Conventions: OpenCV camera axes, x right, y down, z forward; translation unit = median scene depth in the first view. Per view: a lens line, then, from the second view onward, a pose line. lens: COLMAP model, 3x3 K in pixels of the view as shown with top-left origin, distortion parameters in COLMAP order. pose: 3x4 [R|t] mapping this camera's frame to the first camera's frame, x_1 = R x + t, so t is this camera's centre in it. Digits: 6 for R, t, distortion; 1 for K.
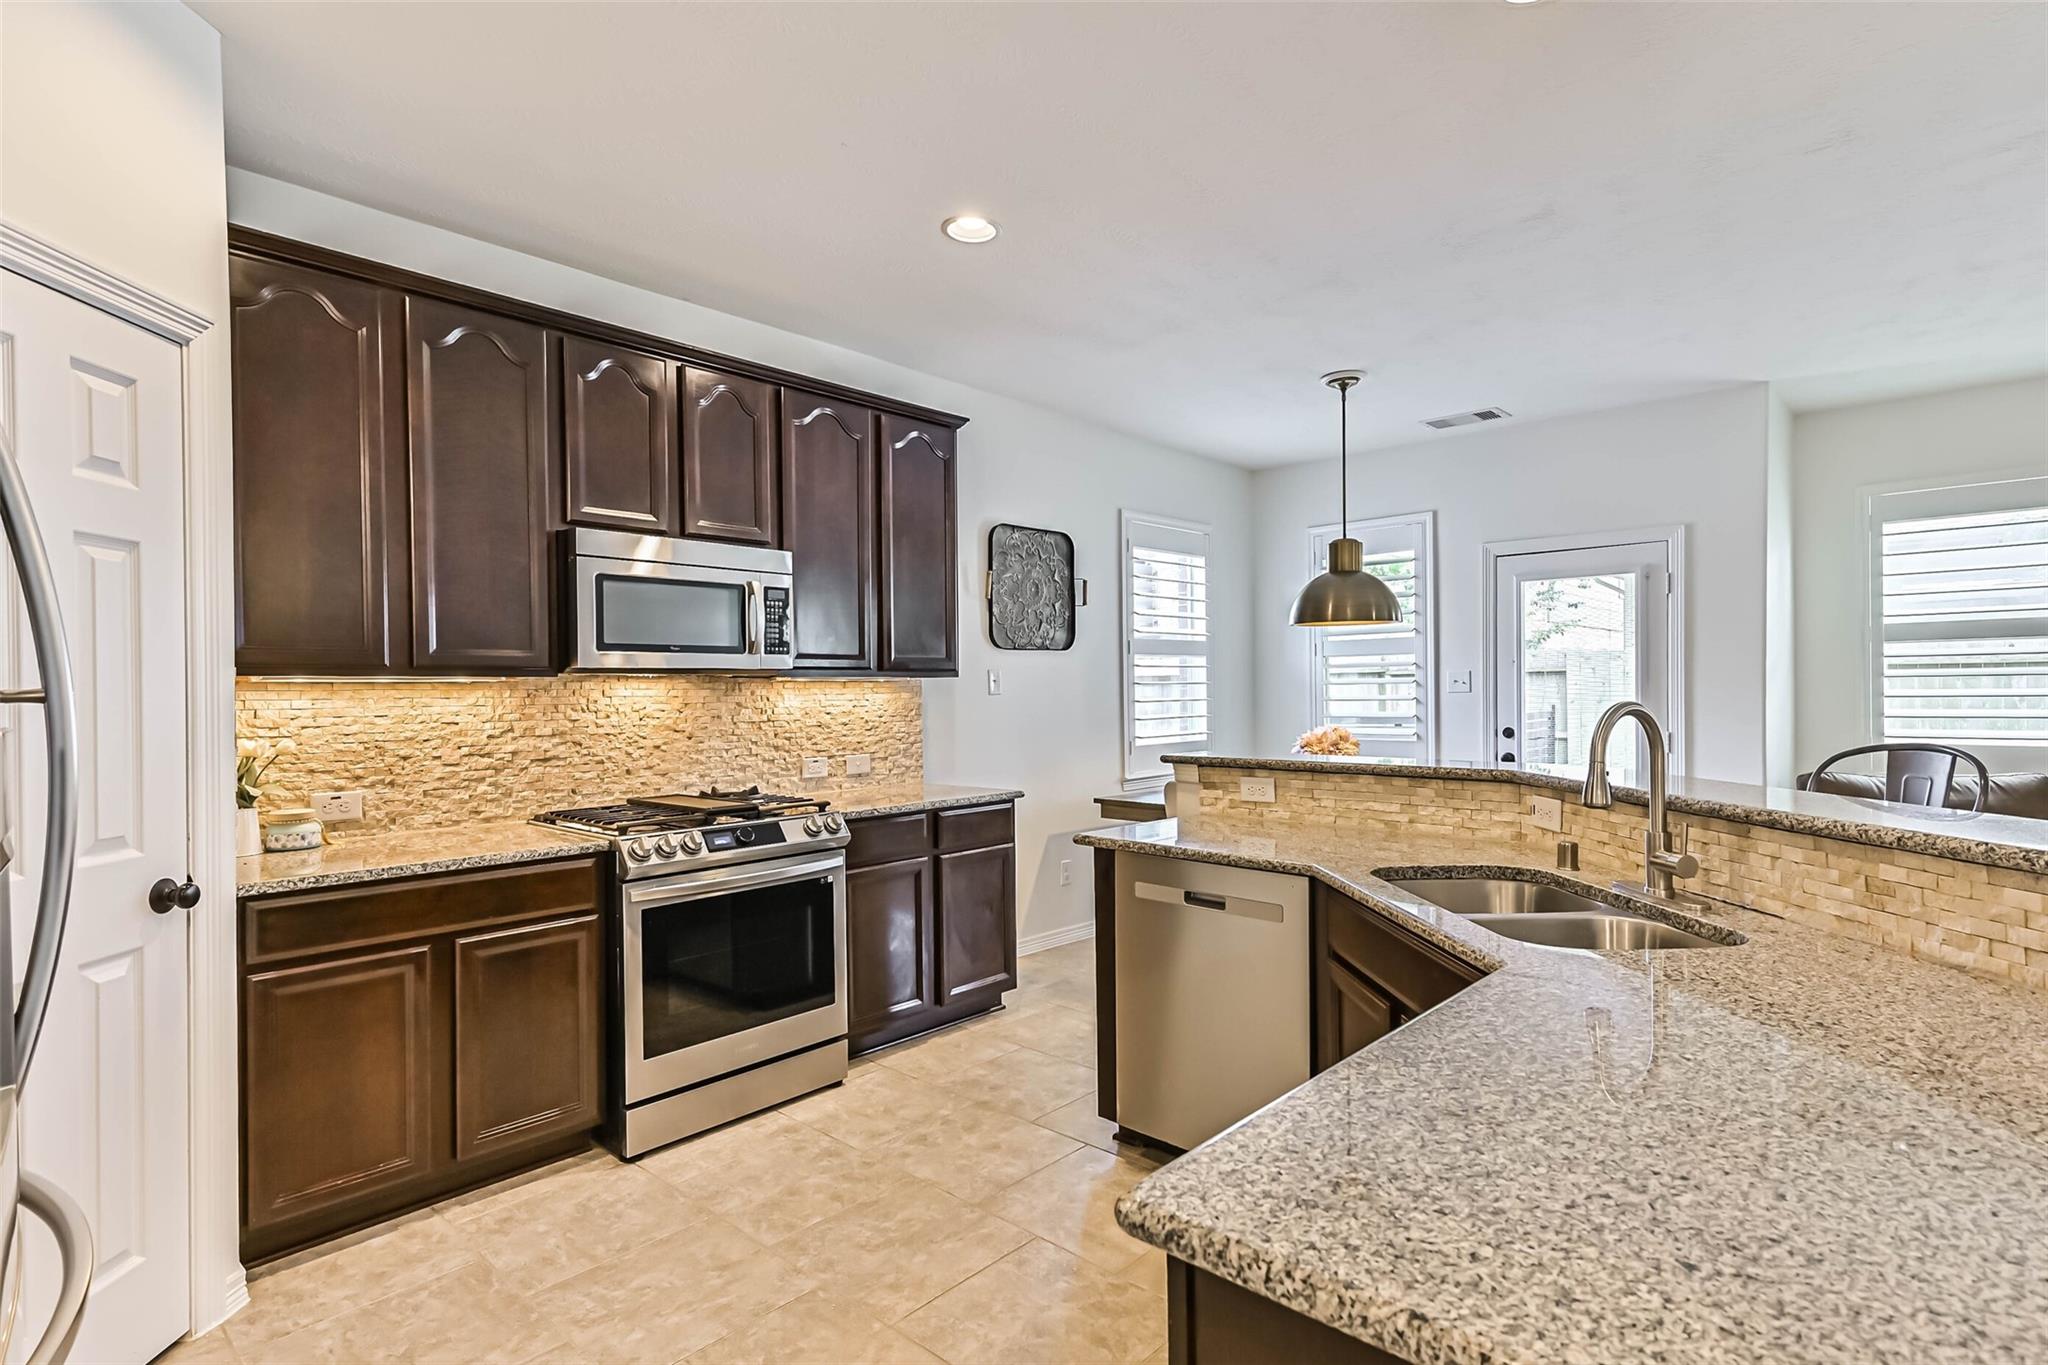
lens RADIAL K [[1003.6, 0, 1023.8], [0, 1003.6, 697.3], [0, 0, 1]] dist [0.031266, -0.012104]
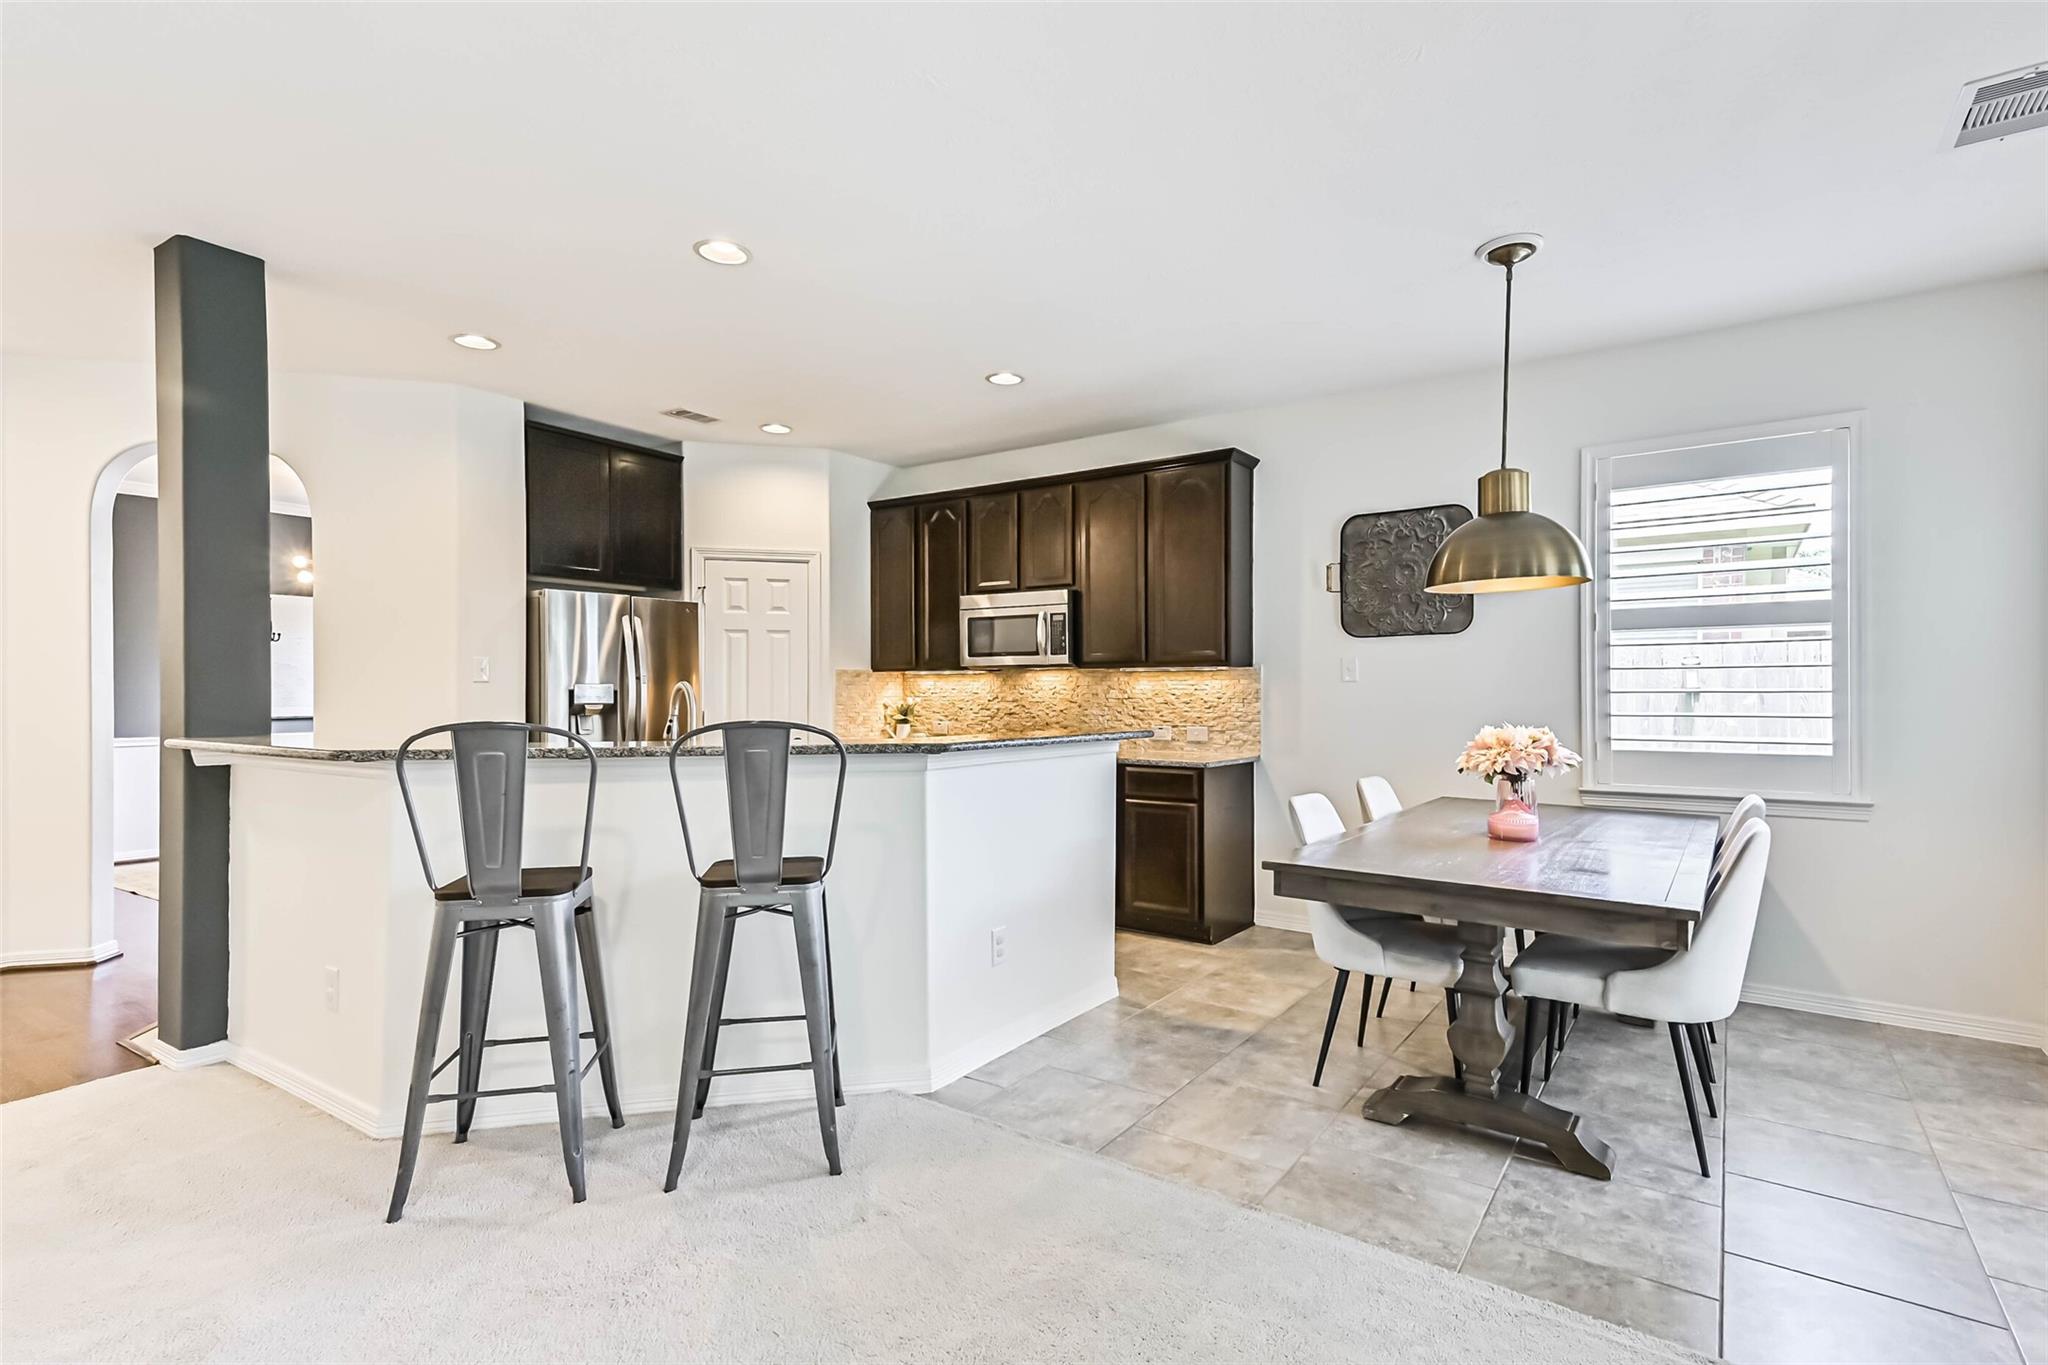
lens RADIAL K [[1003.6, 0, 1049.5], [0, 1003.6, 684.8], [0, 0, 1]] dist [0.031266, -0.012104]
pose [[0.153081, 0.003617, -0.988207, 1.349925], [-0.009283, 0.999954, 0.002222, 0.001965], [0.988170, 0.008833, 0.153108, 0.756646]]
